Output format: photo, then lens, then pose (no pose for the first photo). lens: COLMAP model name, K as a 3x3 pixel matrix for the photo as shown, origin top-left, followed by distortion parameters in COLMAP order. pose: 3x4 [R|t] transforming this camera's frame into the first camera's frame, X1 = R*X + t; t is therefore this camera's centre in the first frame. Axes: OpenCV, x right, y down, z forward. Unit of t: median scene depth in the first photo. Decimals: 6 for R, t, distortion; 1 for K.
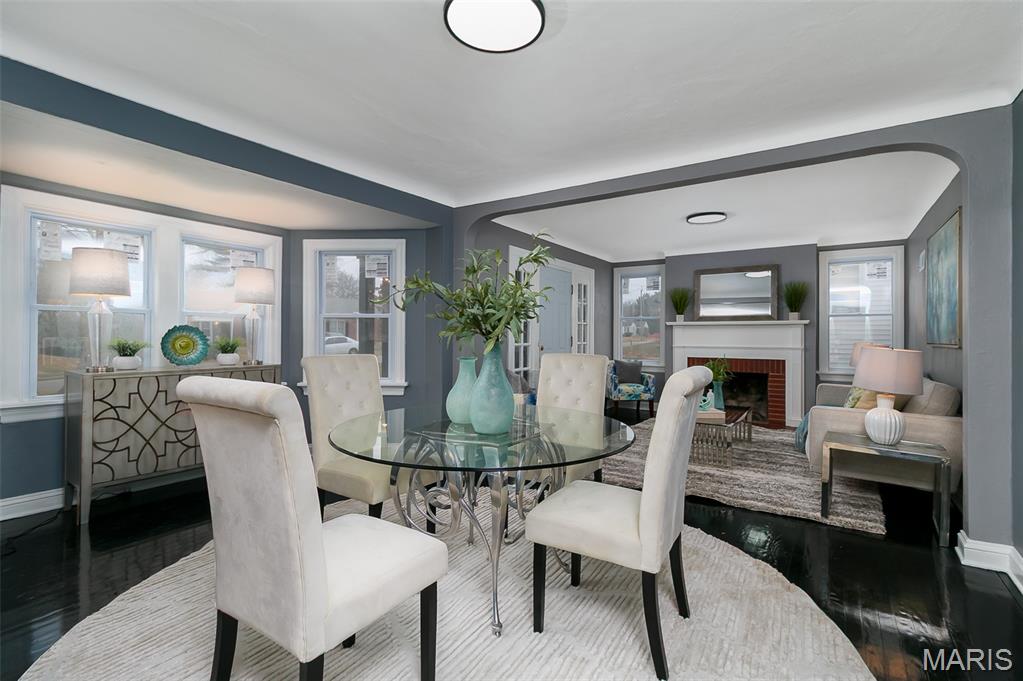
lens RADIAL K [[469.0, 0, 513.7], [0, 469.0, 331.0], [0, 0, 1]] dist [0.001163, 0.000015]
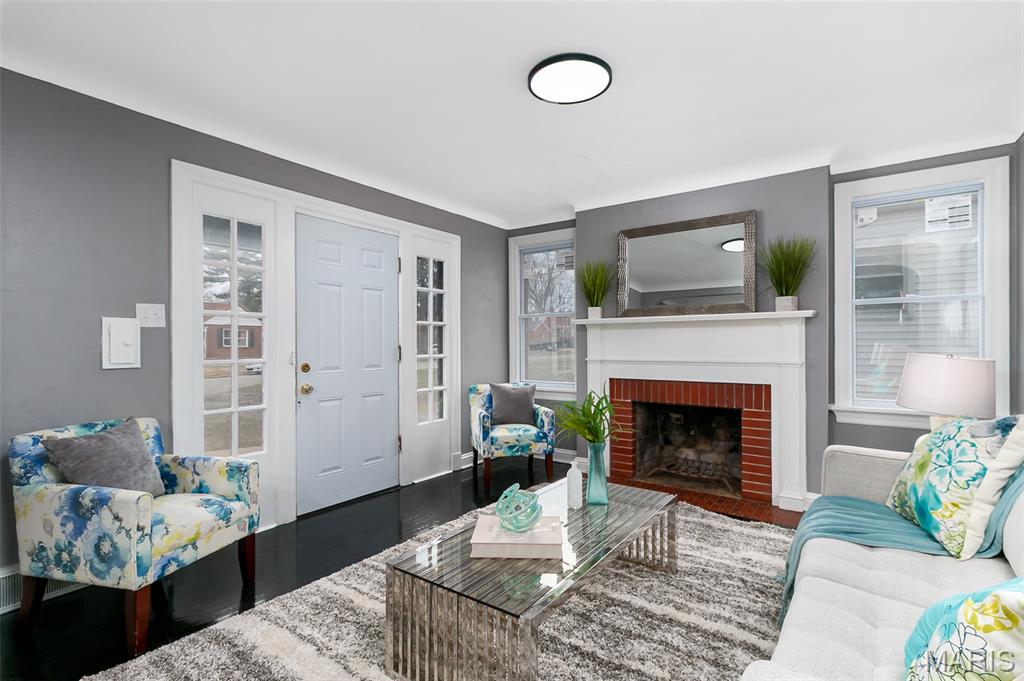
lens RADIAL K [[478.7, 0, 512.0], [0, 478.7, 340.5], [0, 0, 1]] dist [-0.000787, 0.000081]
pose [[0.999687, -0.018067, -0.017322, 0.267809], [0.018233, 0.999789, 0.009474, -0.000331], [0.017147, -0.009787, 0.999805, 0.408654]]
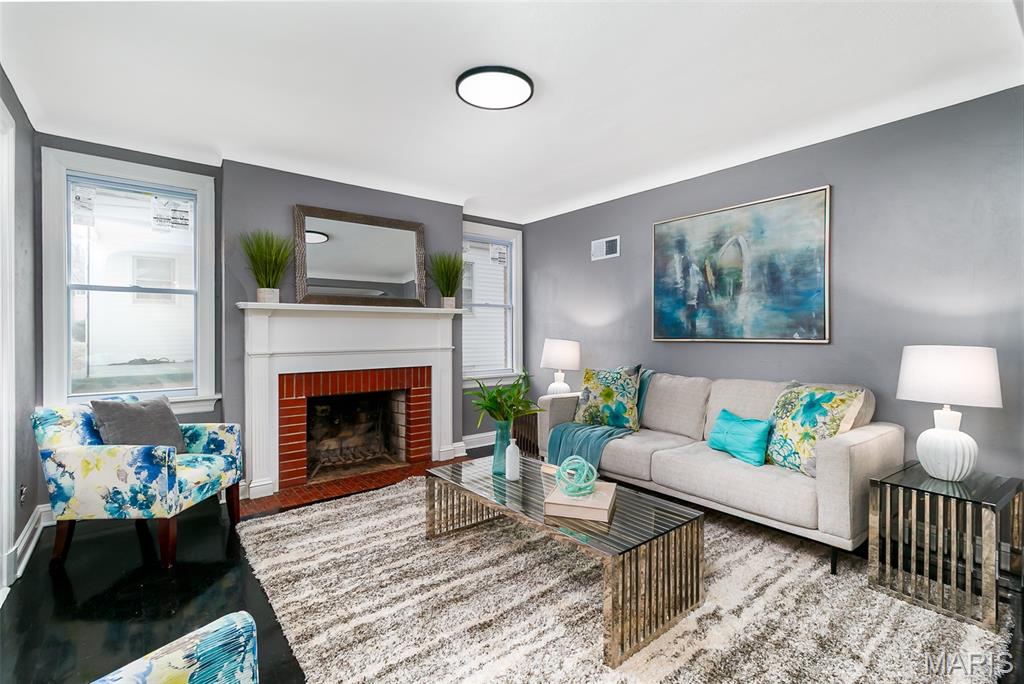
lens RADIAL K [[469.5, 0, 514.2], [0, 469.5, 332.5], [0, 0, 1]] dist [0.001163, 0.000015]
pose [[0.284466, -0.014363, 0.958579, -0.039294], [-0.006076, 0.999841, 0.016784, 0.000690], [-0.958667, -0.010599, 0.284333, 0.639900]]
